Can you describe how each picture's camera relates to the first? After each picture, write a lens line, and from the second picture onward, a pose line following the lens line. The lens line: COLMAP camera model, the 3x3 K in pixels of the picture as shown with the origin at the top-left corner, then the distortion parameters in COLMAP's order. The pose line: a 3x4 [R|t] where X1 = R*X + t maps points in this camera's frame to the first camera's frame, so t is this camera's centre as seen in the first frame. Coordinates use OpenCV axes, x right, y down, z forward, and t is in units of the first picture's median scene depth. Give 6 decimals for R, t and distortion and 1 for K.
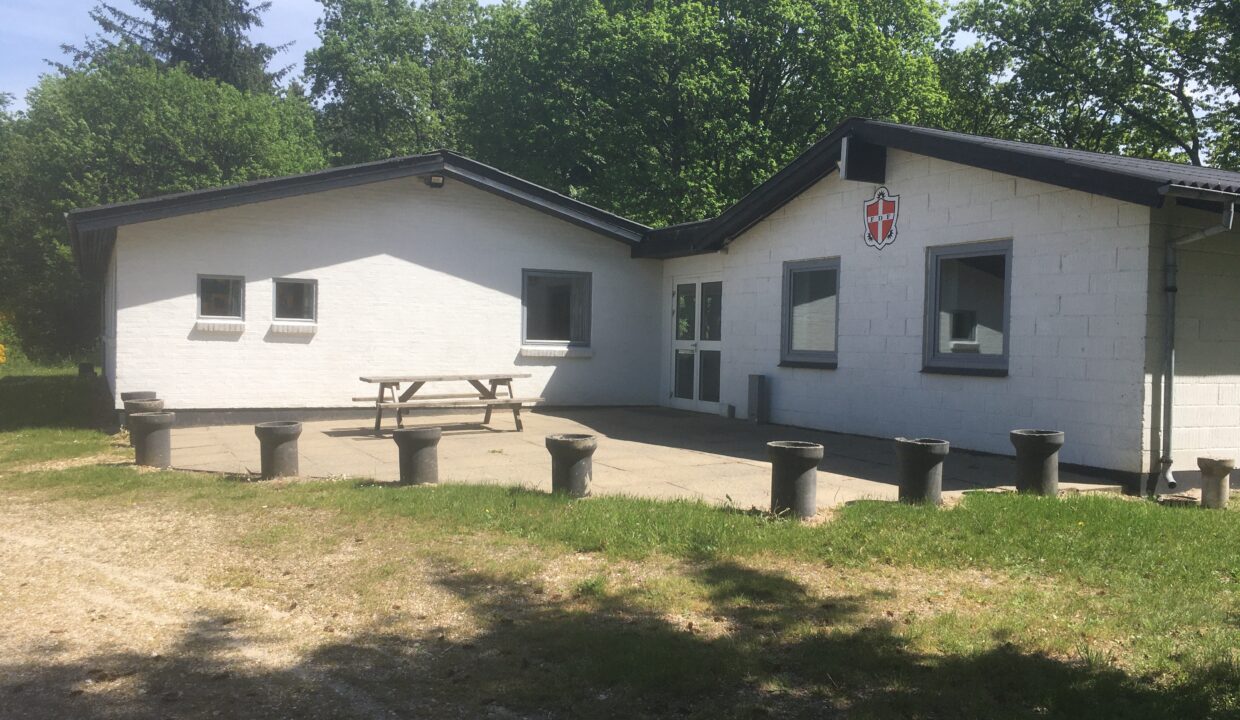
lens RADIAL K [[1064.7, 0, 620.0], [0, 1064.7, 360.0], [0, 0, 1]] dist [0.084427, -0.121258]
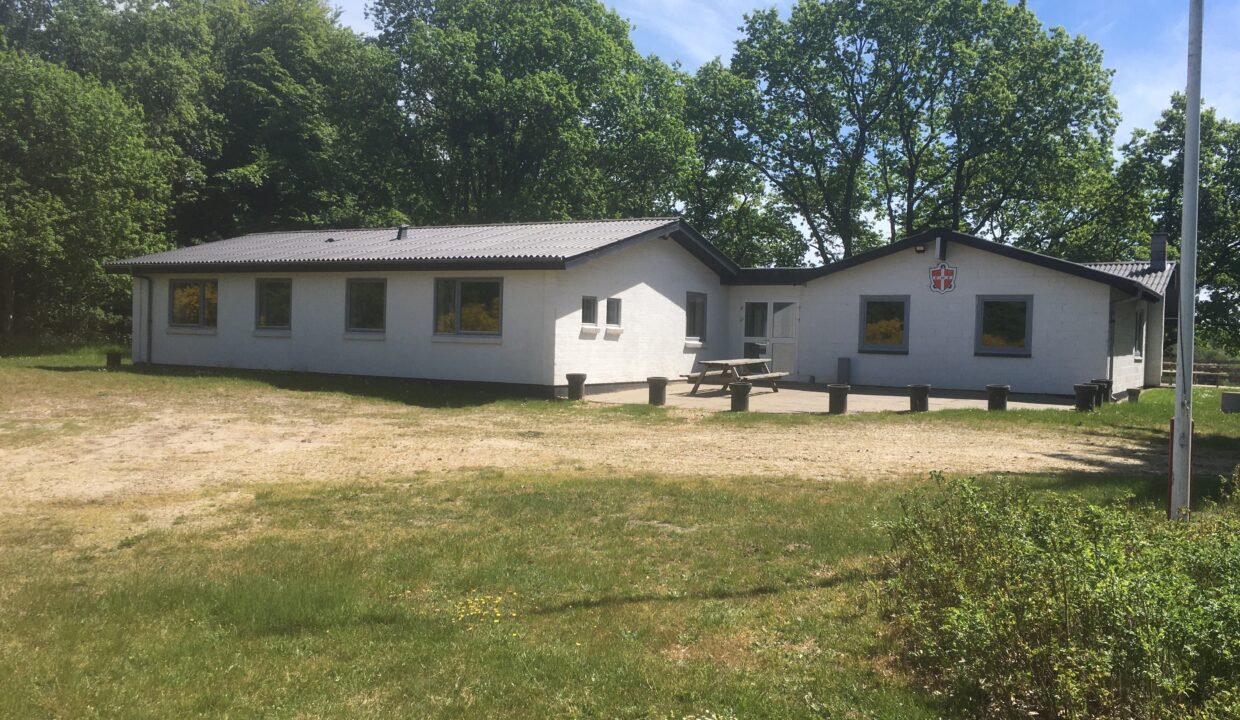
lens RADIAL K [[1064.7, 0, 620.0], [0, 1064.7, 360.0], [0, 0, 1]] dist [0.084427, -0.121258]
pose [[0.848398, -0.010899, 0.529246, -1.185059], [0.001348, 0.999829, 0.018429, -0.016908], [-0.529356, -0.014922, 0.848268, -0.327136]]
